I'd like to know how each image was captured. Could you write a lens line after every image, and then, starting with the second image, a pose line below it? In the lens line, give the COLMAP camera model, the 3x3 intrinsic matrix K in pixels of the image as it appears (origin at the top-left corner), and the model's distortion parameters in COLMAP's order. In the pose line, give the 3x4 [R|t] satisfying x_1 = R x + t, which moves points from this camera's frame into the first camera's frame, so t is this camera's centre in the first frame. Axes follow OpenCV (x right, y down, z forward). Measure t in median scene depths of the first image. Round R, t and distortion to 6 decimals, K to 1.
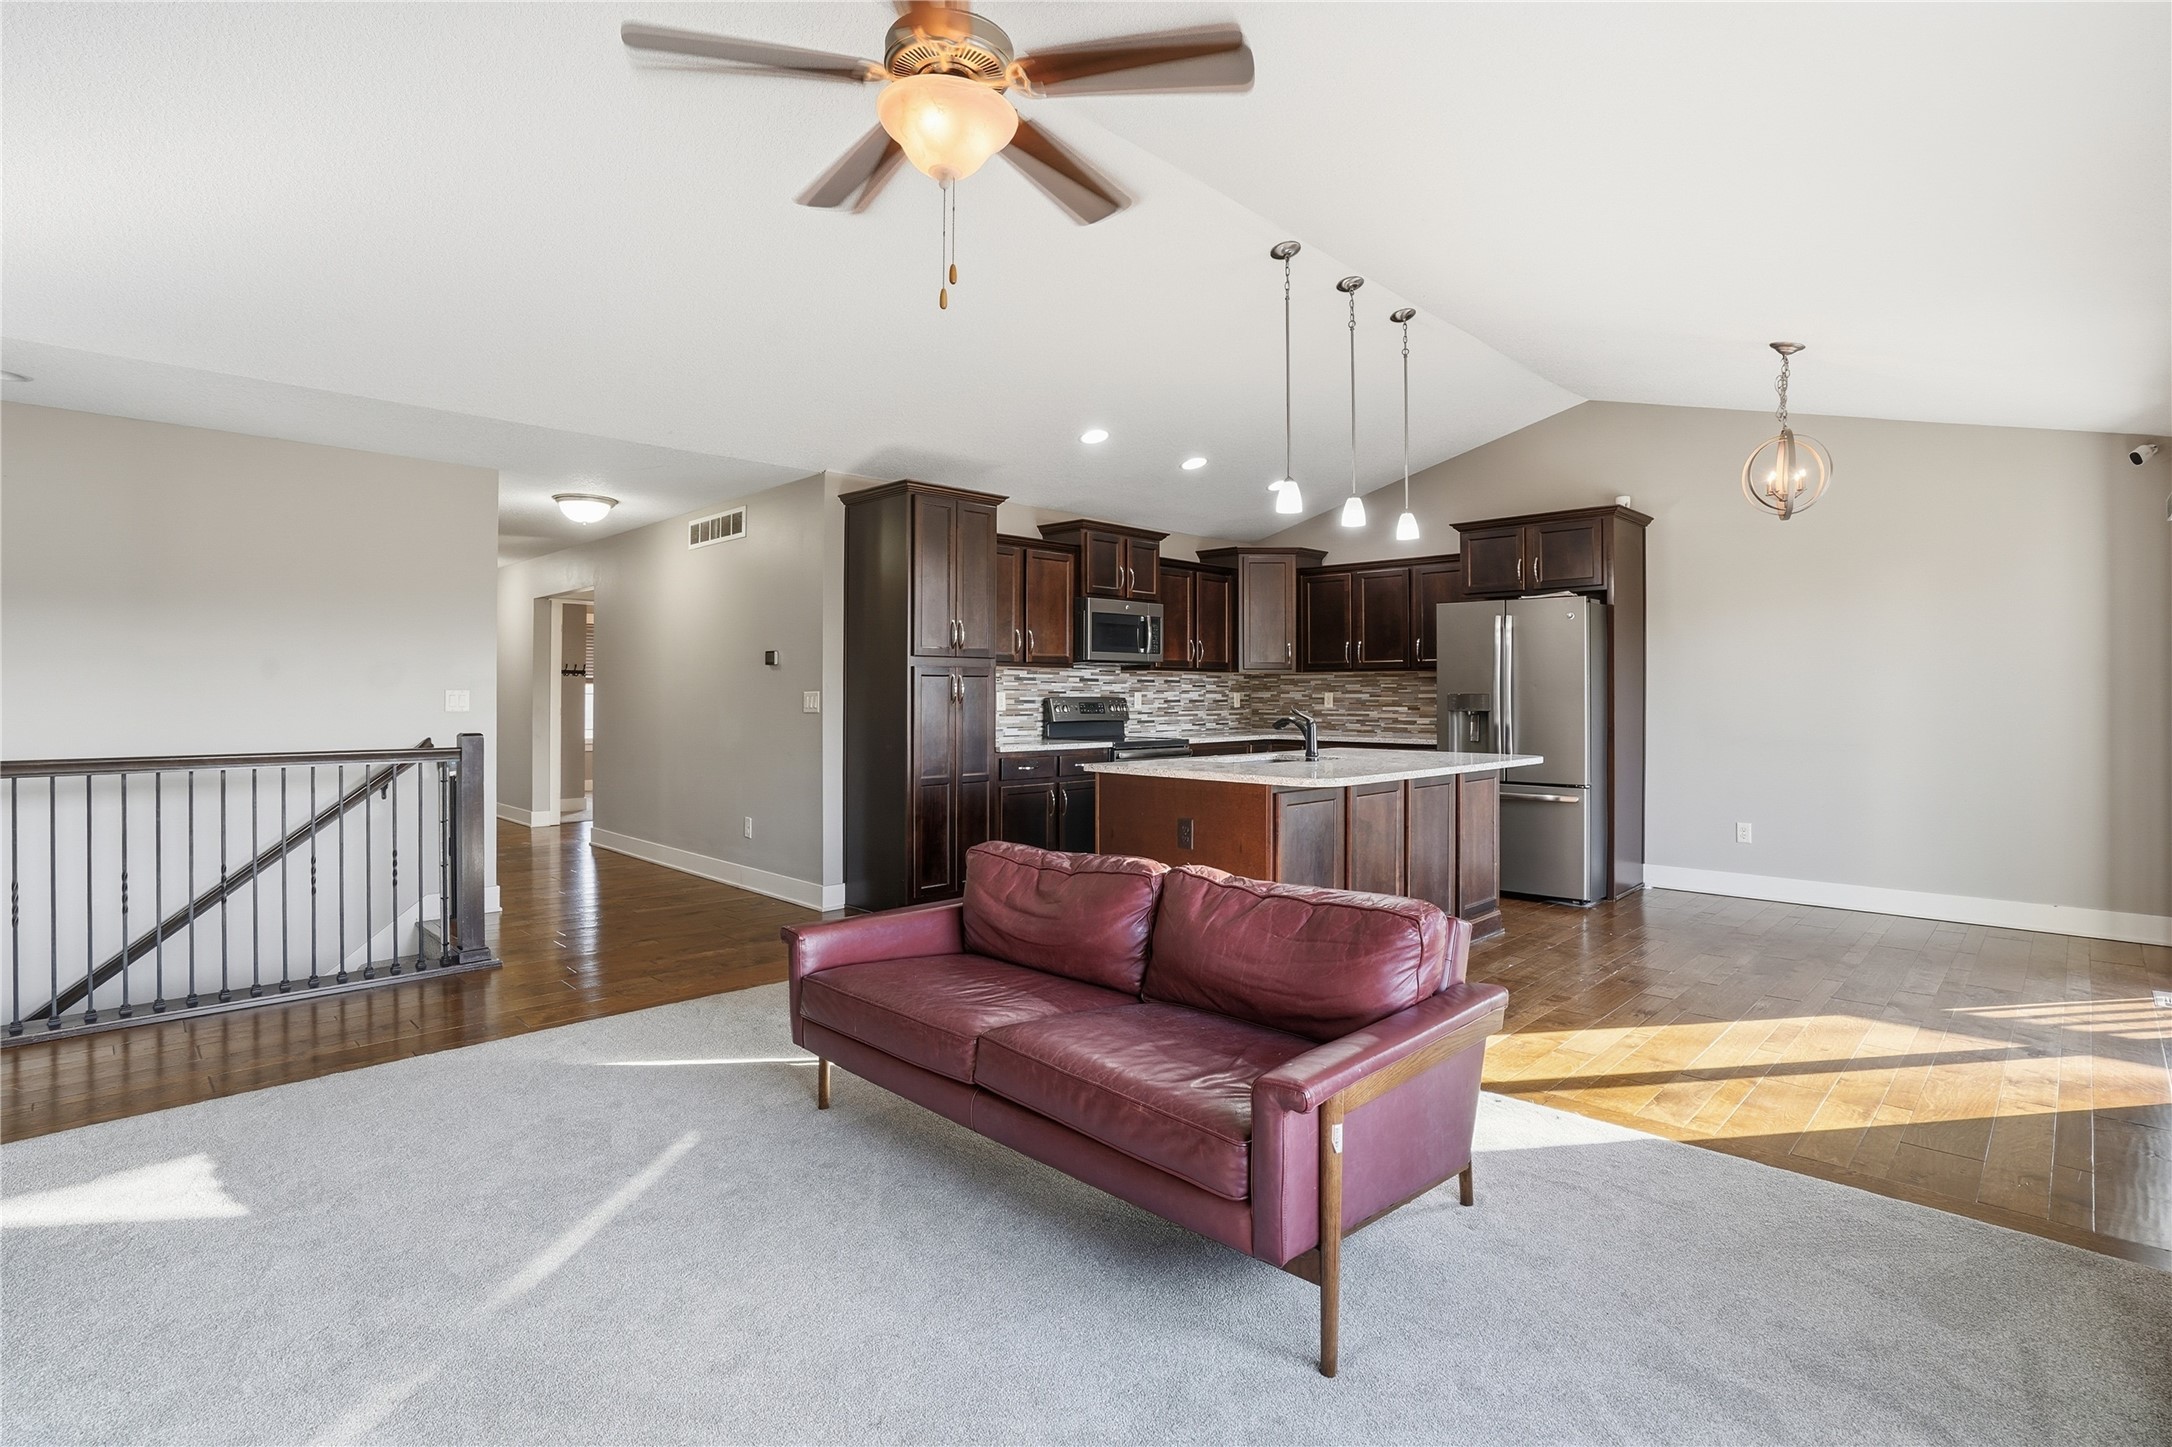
lens RADIAL K [[1041.9, 0, 1083.9], [0, 1041.9, 691.9], [0, 0, 1]] dist [-0.052178, 0.025053]
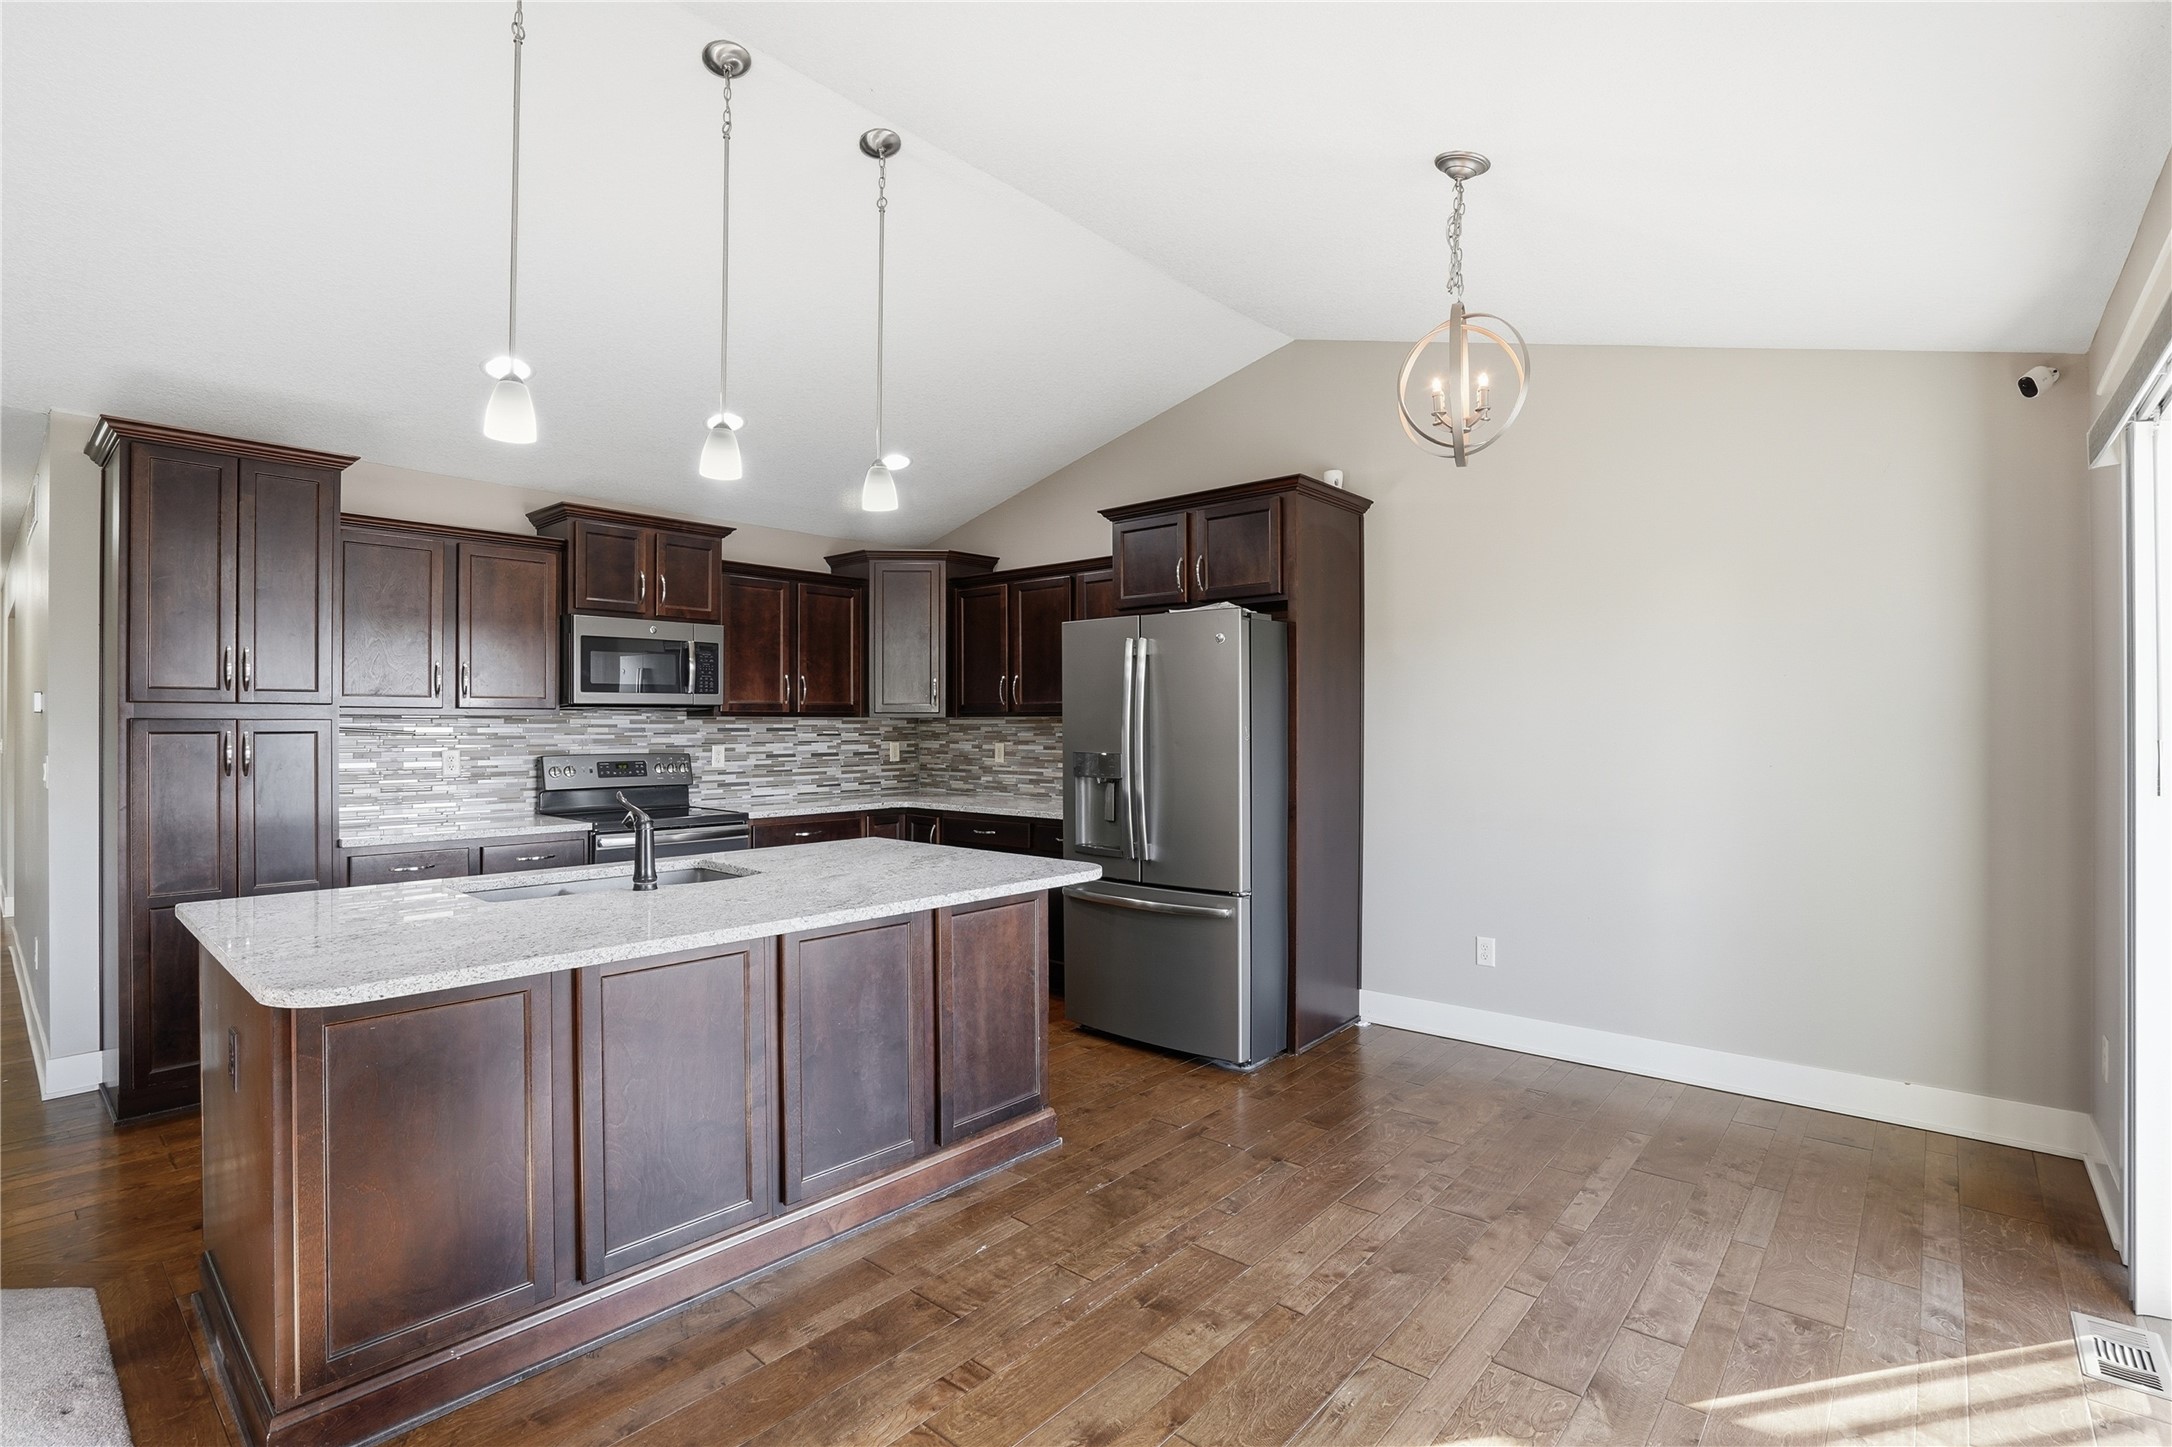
lens RADIAL K [[1016.8, 0, 1081.6], [0, 1016.8, 728.0], [0, 0, 1]] dist [-0.047673, 0.023099]
pose [[0.998075, -0.003211, 0.061939, 0.273356], [0.002872, 0.999980, 0.005568, -0.015549], [-0.061955, -0.005379, 0.998064, 0.279028]]
